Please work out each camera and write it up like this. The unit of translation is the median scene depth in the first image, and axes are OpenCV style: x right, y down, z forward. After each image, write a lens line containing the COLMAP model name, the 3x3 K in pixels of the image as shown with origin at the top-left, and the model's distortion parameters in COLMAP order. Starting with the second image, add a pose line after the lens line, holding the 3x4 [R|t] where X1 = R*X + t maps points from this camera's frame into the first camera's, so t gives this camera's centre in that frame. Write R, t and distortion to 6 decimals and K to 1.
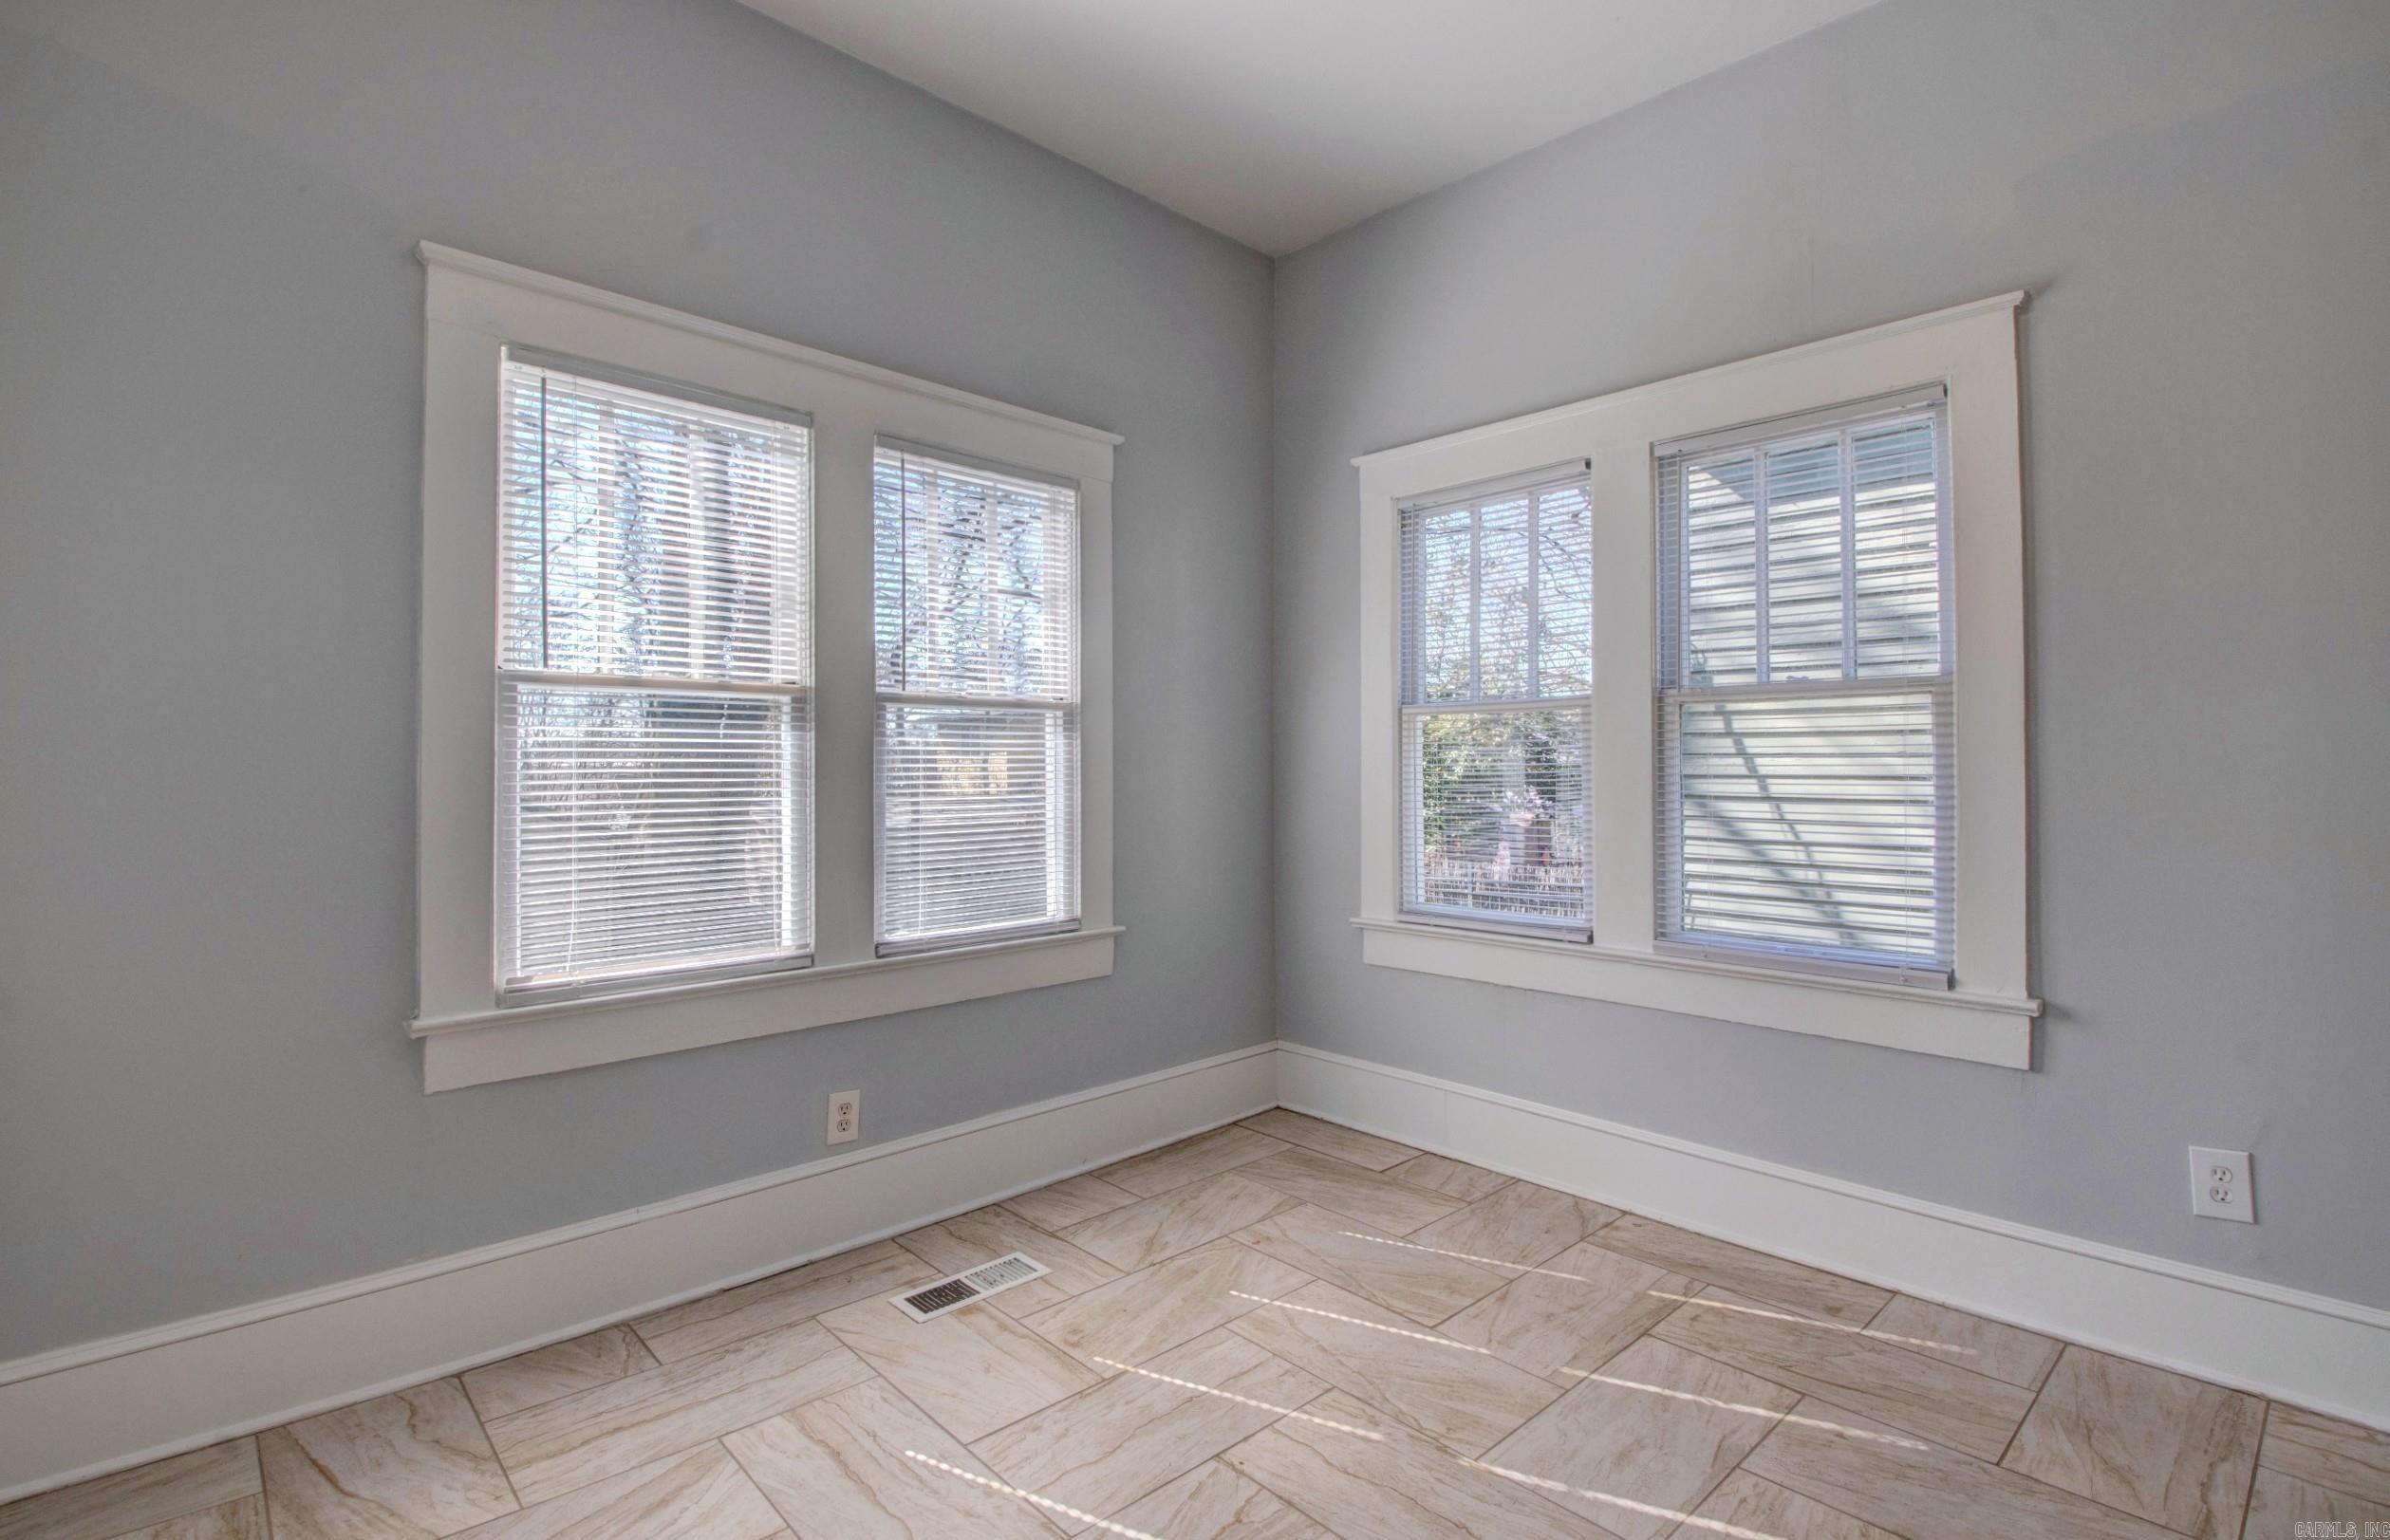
lens RADIAL K [[1123.9, 0, 1194.9], [0, 1123.9, 758.1], [0, 0, 1]] dist [0.008938, -0.021393]
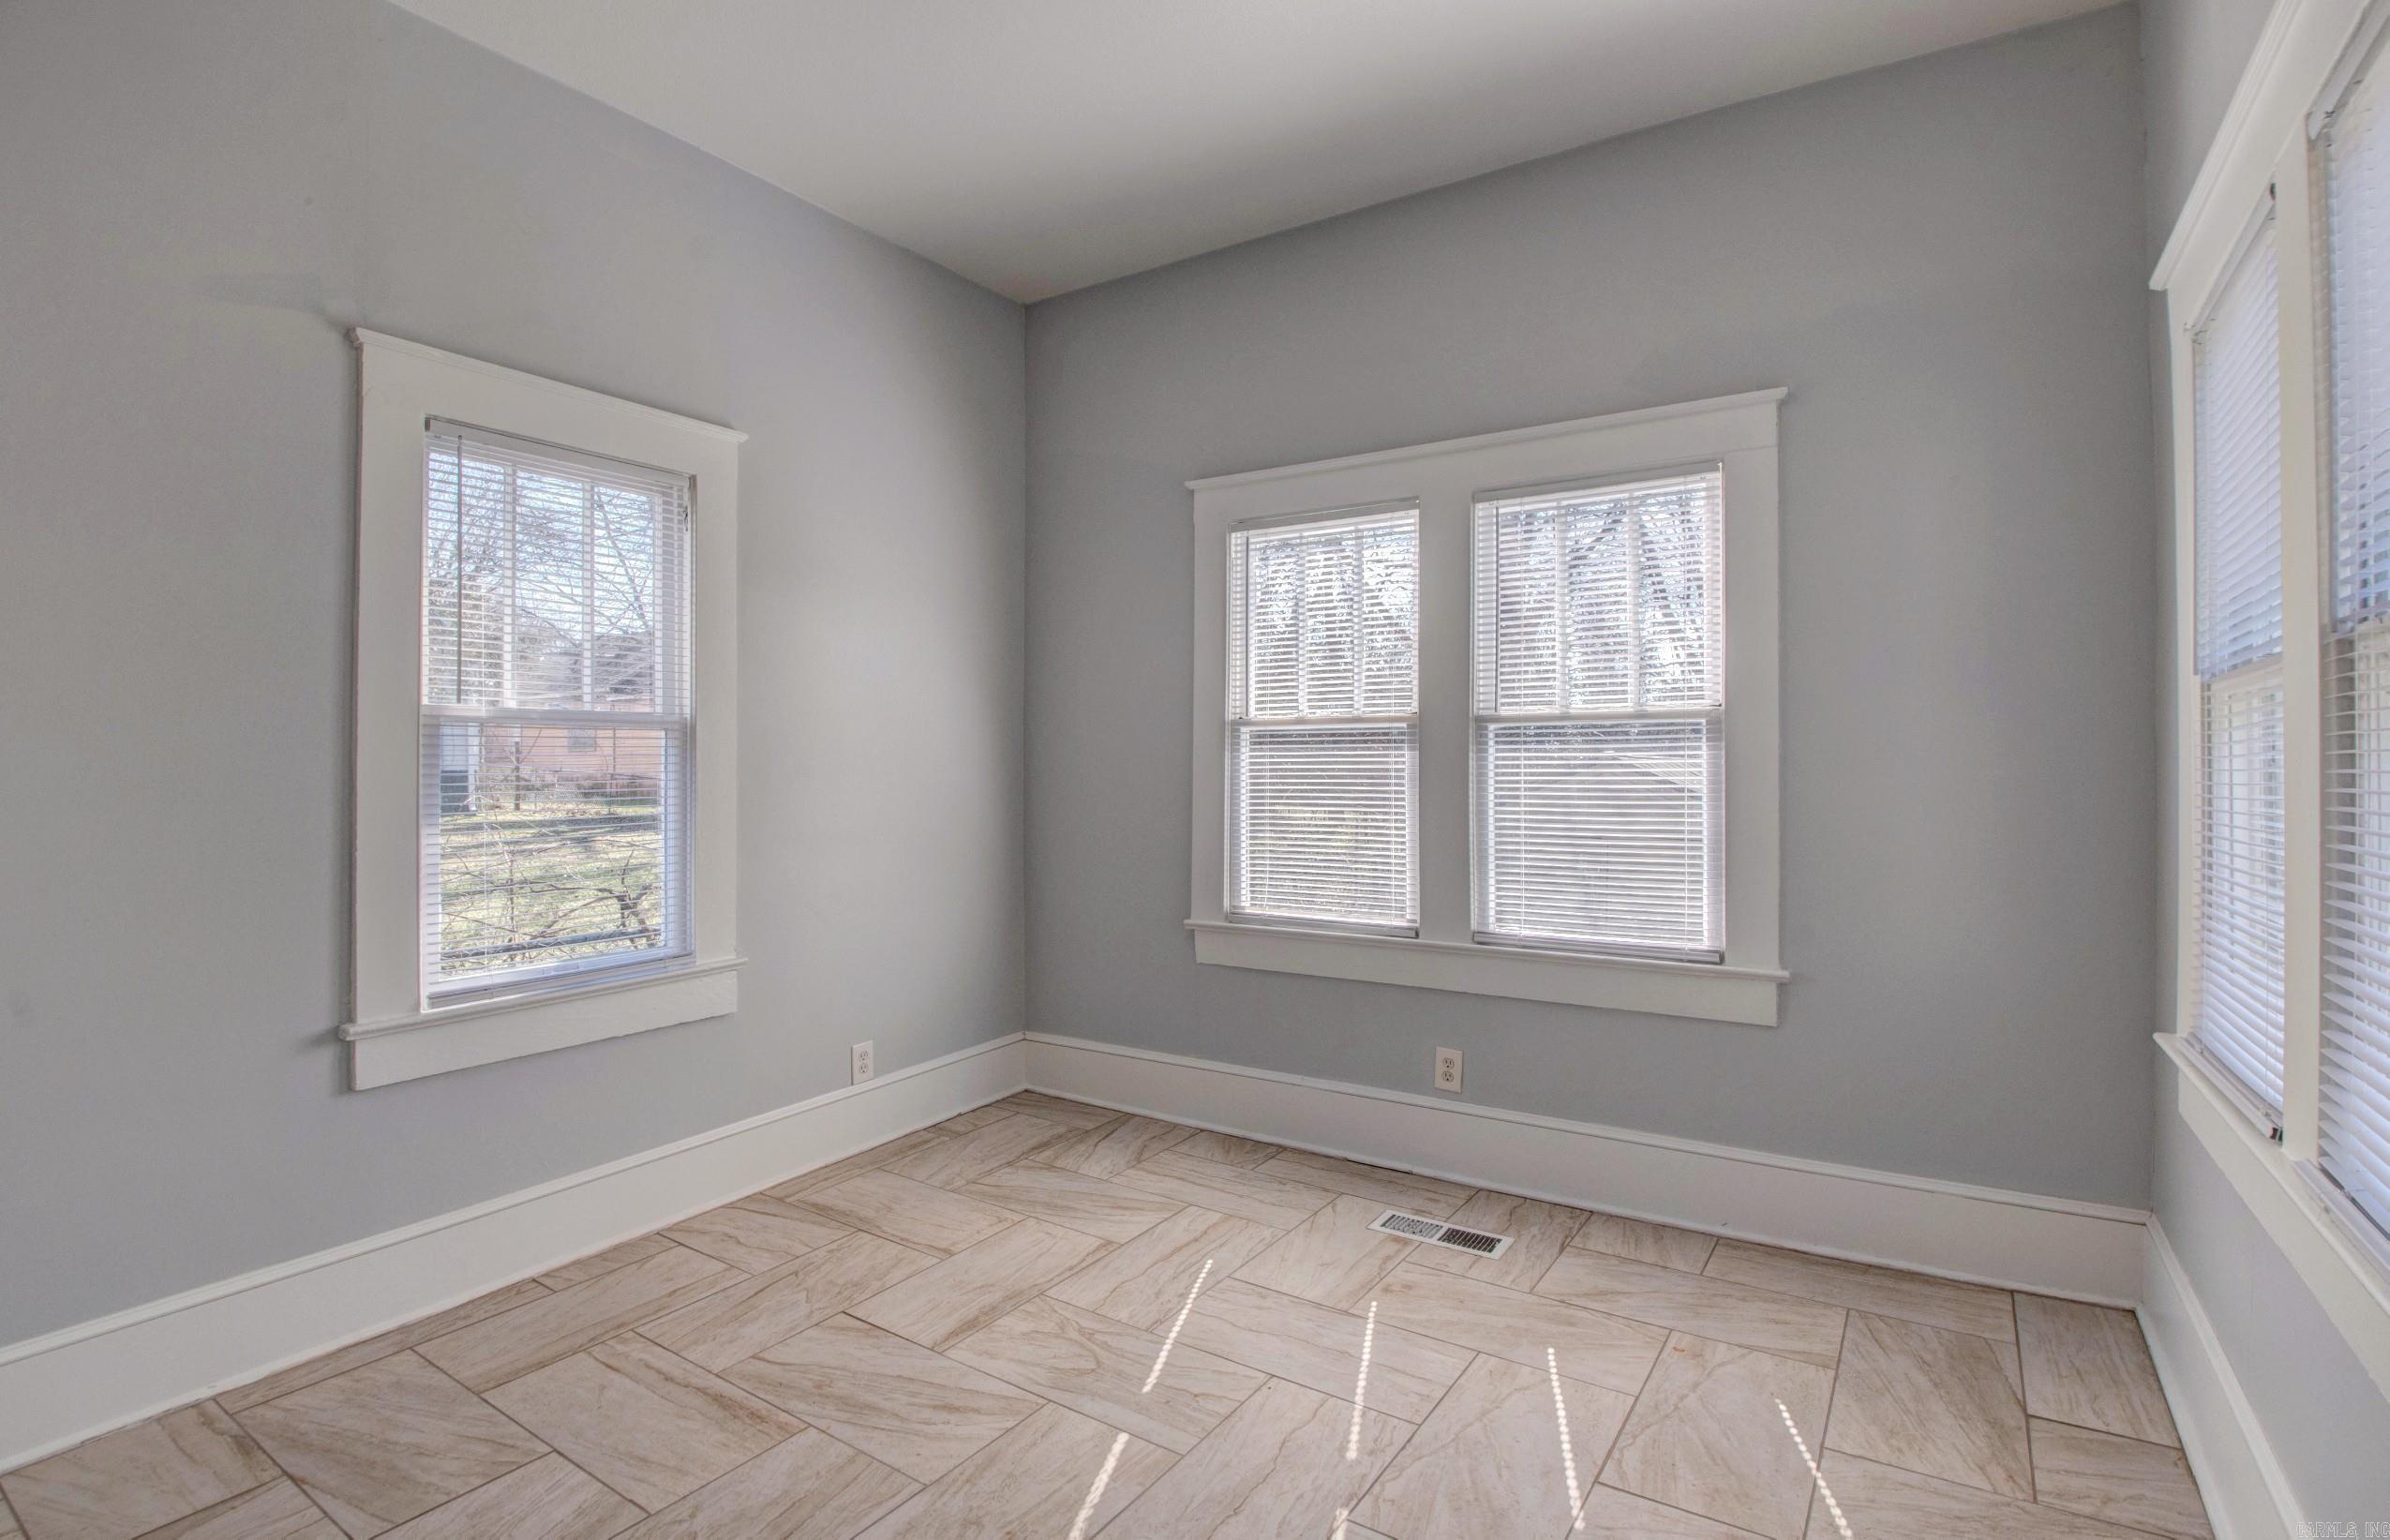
lens RADIAL K [[1124.1, 0, 1177.2], [0, 1124.1, 749.9], [0, 0, 1]] dist [0.008938, -0.021393]
pose [[0.219270, -0.012736, -0.975581, 0.802745], [0.009034, 0.999898, -0.011023, -0.013007], [0.975622, -0.006396, 0.219363, 0.453435]]
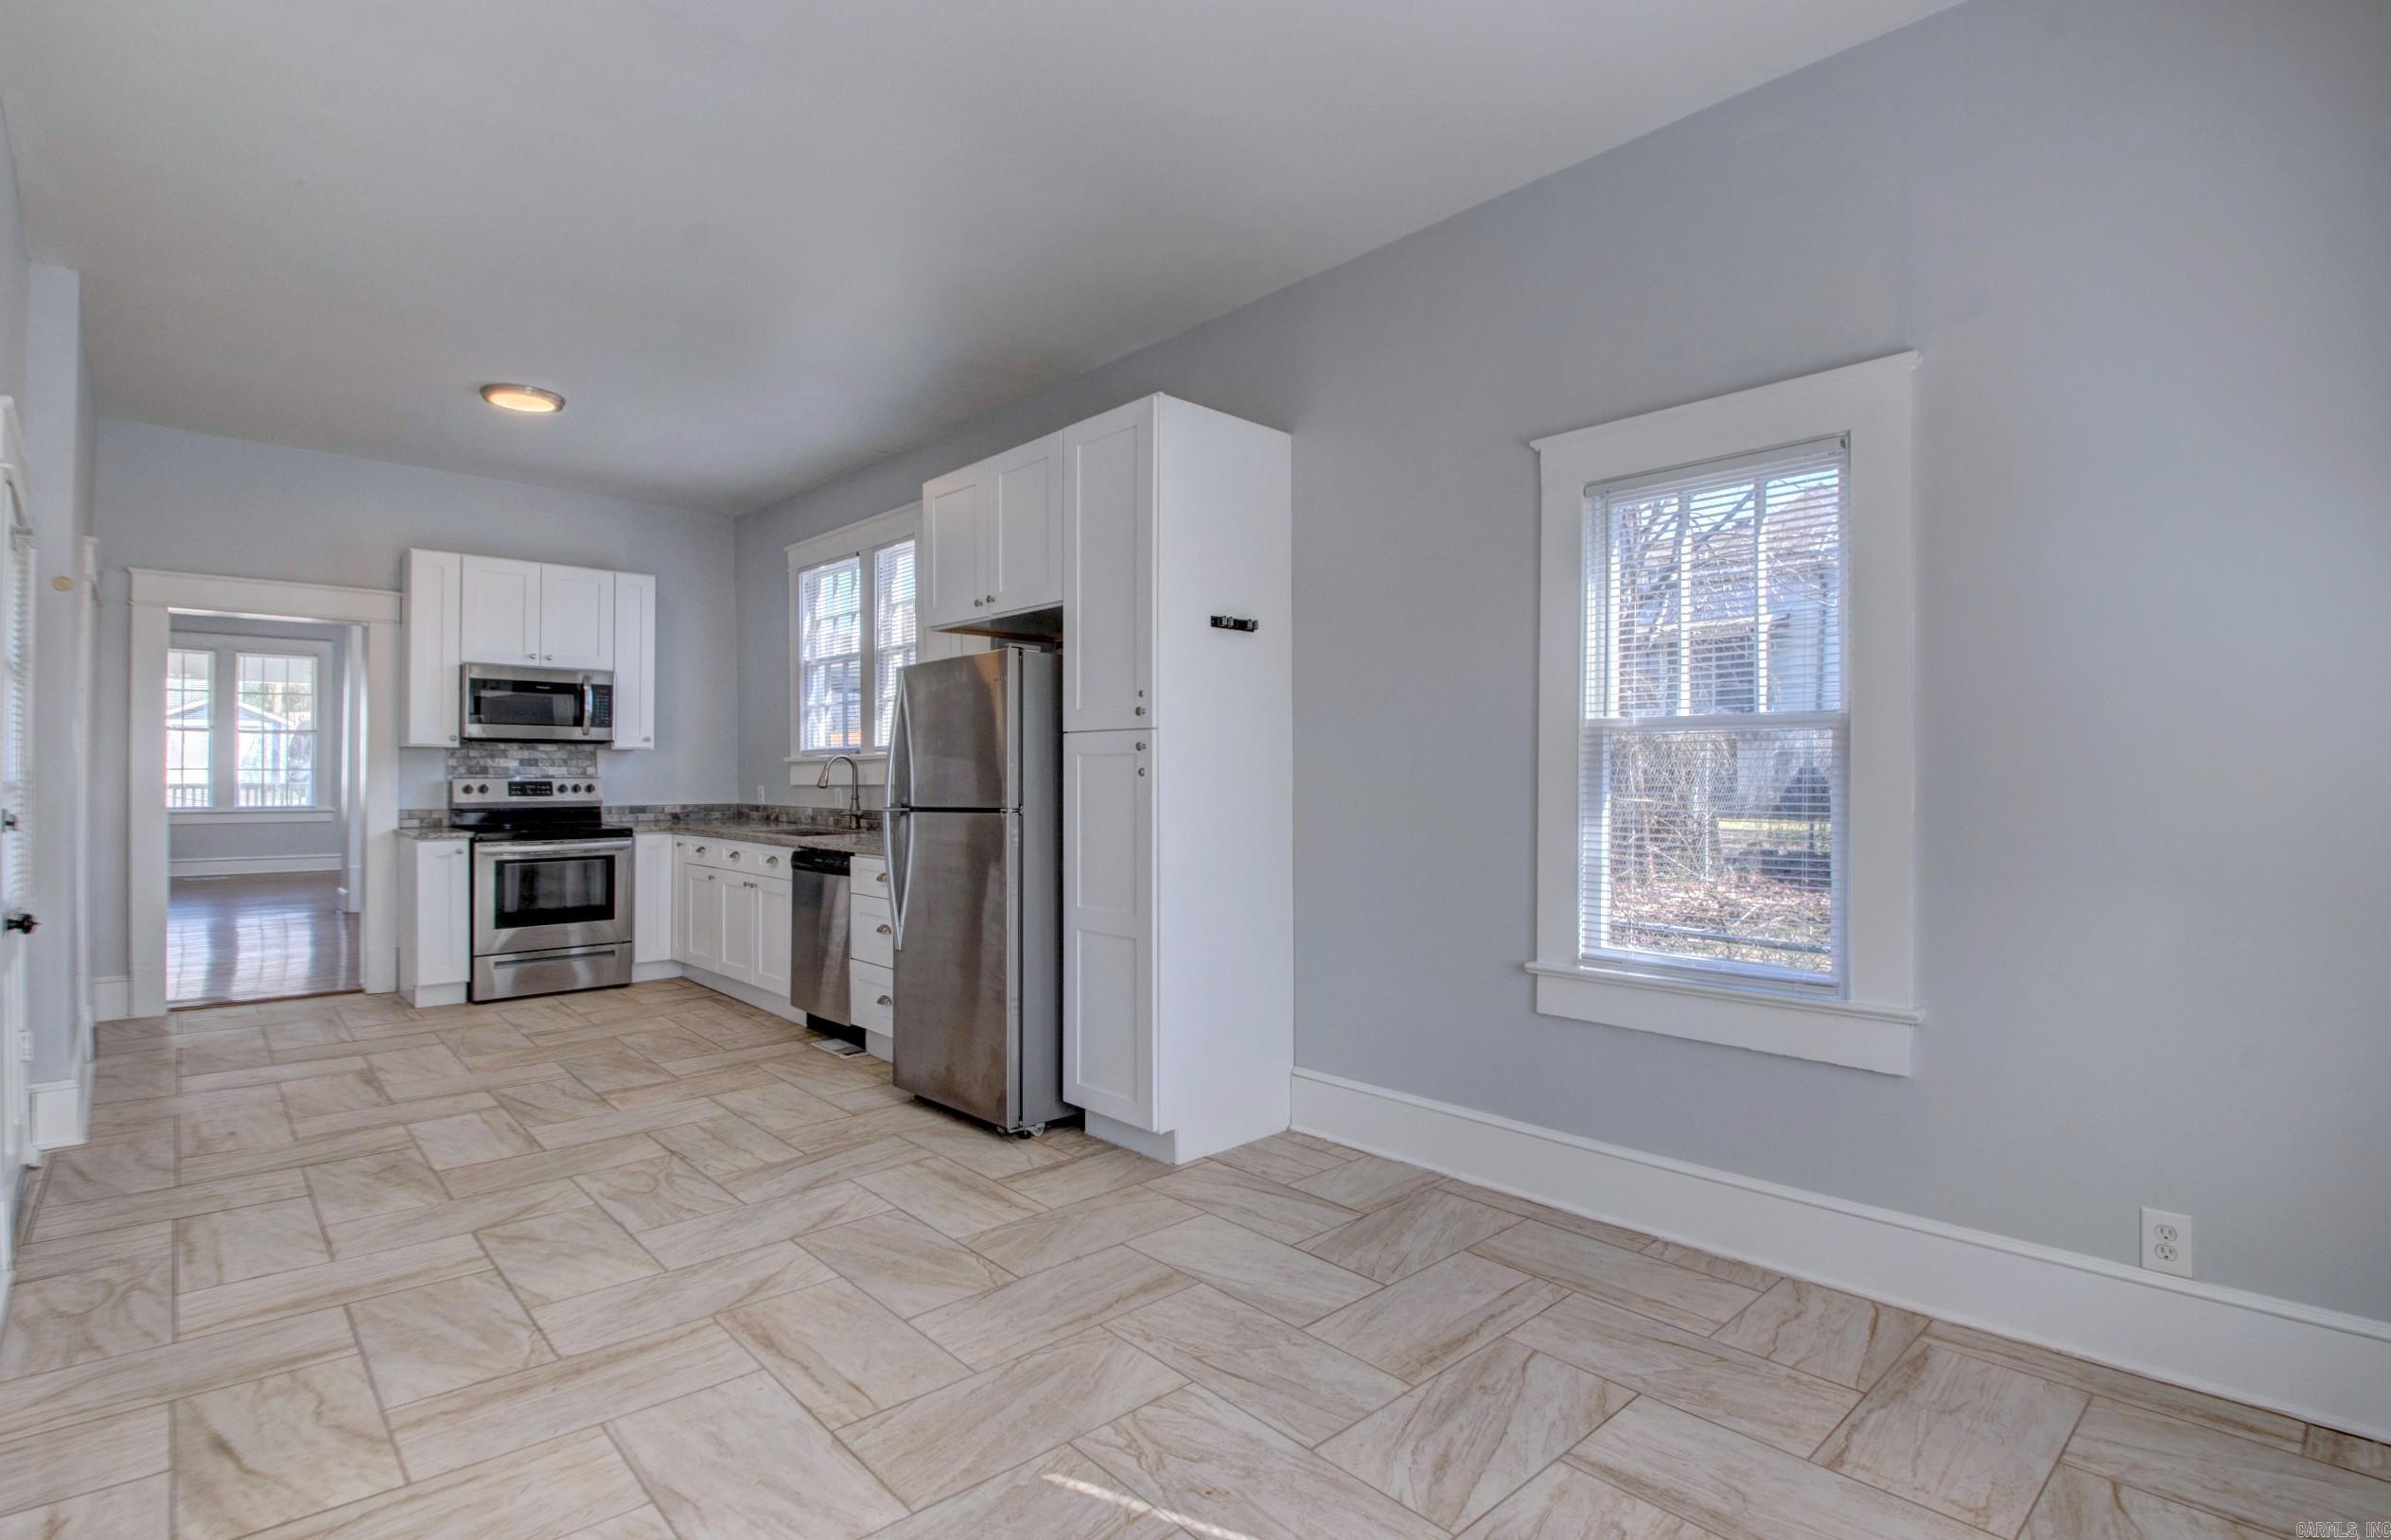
lens RADIAL K [[1124.4, 0, 1166.3], [0, 1124.4, 758.5], [0, 0, 1]] dist [0.008938, -0.021393]
pose [[-0.999854, 0.000078, 0.017061, 0.141404], [-0.000170, 0.999895, -0.014524, -0.006761], [-0.017061, -0.014525, -0.999749, 1.222377]]
